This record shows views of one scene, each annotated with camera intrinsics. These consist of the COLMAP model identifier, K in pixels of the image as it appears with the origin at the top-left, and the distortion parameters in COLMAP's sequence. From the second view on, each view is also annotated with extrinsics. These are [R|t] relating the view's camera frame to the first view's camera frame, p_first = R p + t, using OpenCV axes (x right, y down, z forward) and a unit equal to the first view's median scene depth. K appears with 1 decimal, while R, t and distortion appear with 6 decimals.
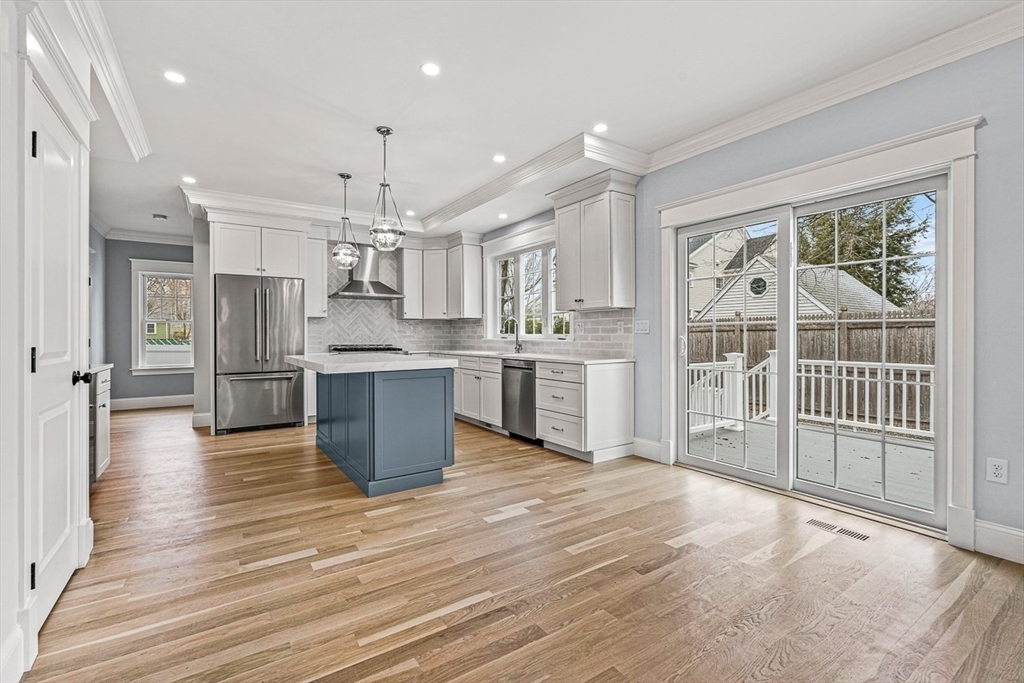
lens RADIAL K [[453.1, 0, 510.7], [0, 453.1, 335.0], [0, 0, 1]] dist [-0.001313, -0.001945]
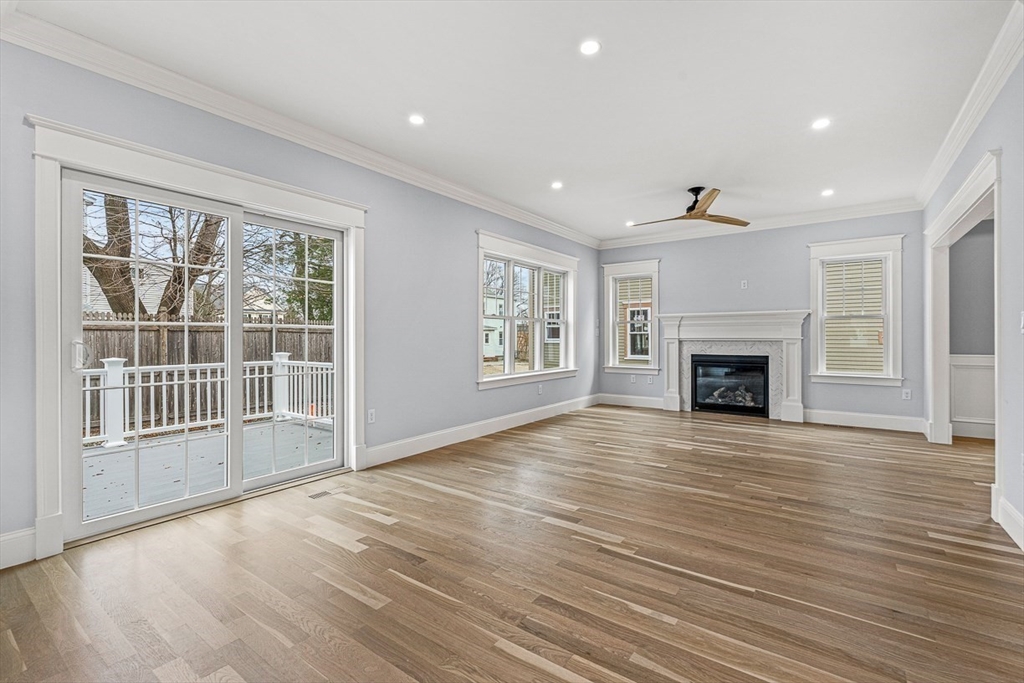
lens RADIAL K [[453.1, 0, 514.1], [0, 453.1, 336.0], [0, 0, 1]] dist [-0.001313, -0.001945]
pose [[-0.350378, 0.004602, 0.936597, -0.408604], [0.002653, 0.999989, -0.003921, 0.000985], [-0.936605, 0.001111, -0.350386, 0.610206]]
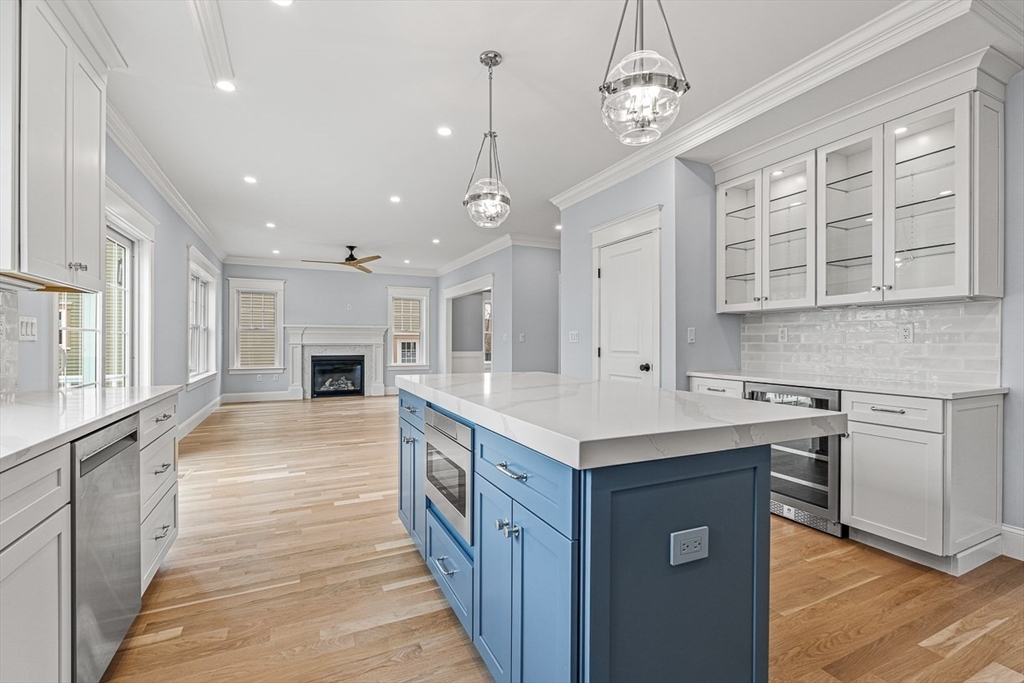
lens RADIAL K [[453.1, 0, 510.1], [0, 453.1, 344.1], [0, 0, 1]] dist [-0.001313, -0.001945]
pose [[-0.990185, -0.000111, 0.139764, -0.354583], [0.000443, 0.999992, 0.003929, -0.001541], [-0.139763, 0.003953, -0.990177, 1.476069]]
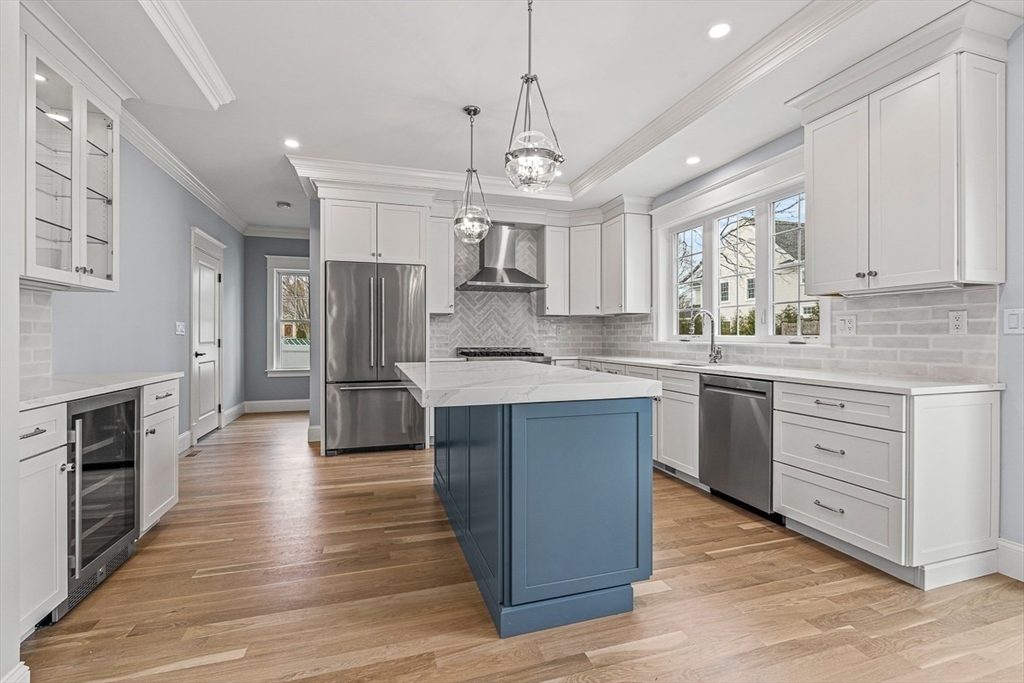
lens RADIAL K [[453.1, 0, 512.7], [0, 453.1, 338.1], [0, 0, 1]] dist [-0.001313, -0.001945]
pose [[0.960338, 0.005245, -0.278788, -0.116510], [-0.004122, 0.999981, 0.004615, 0.000868], [0.278807, -0.003283, 0.960341, 0.373864]]
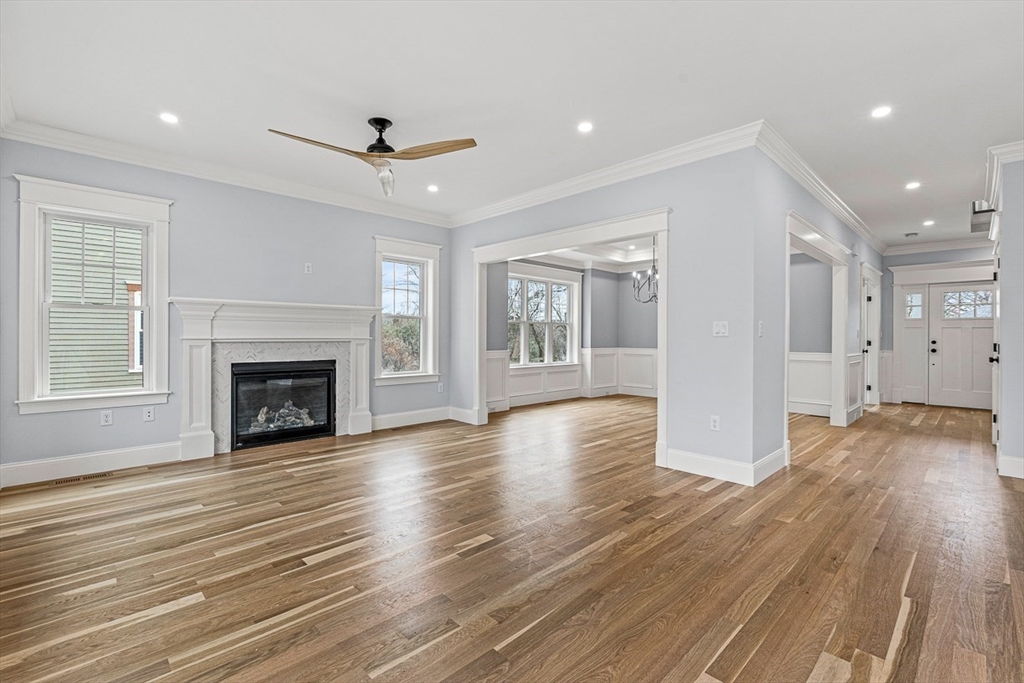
lens RADIAL K [[453.1, 0, 507.3], [0, 453.1, 337.5], [0, 0, 1]] dist [-0.001313, -0.001945]
pose [[-0.984589, 0.000568, -0.174885, 0.460476], [0.000061, 0.999996, 0.002903, -0.001171], [0.174886, 0.002847, -0.984585, 0.589752]]
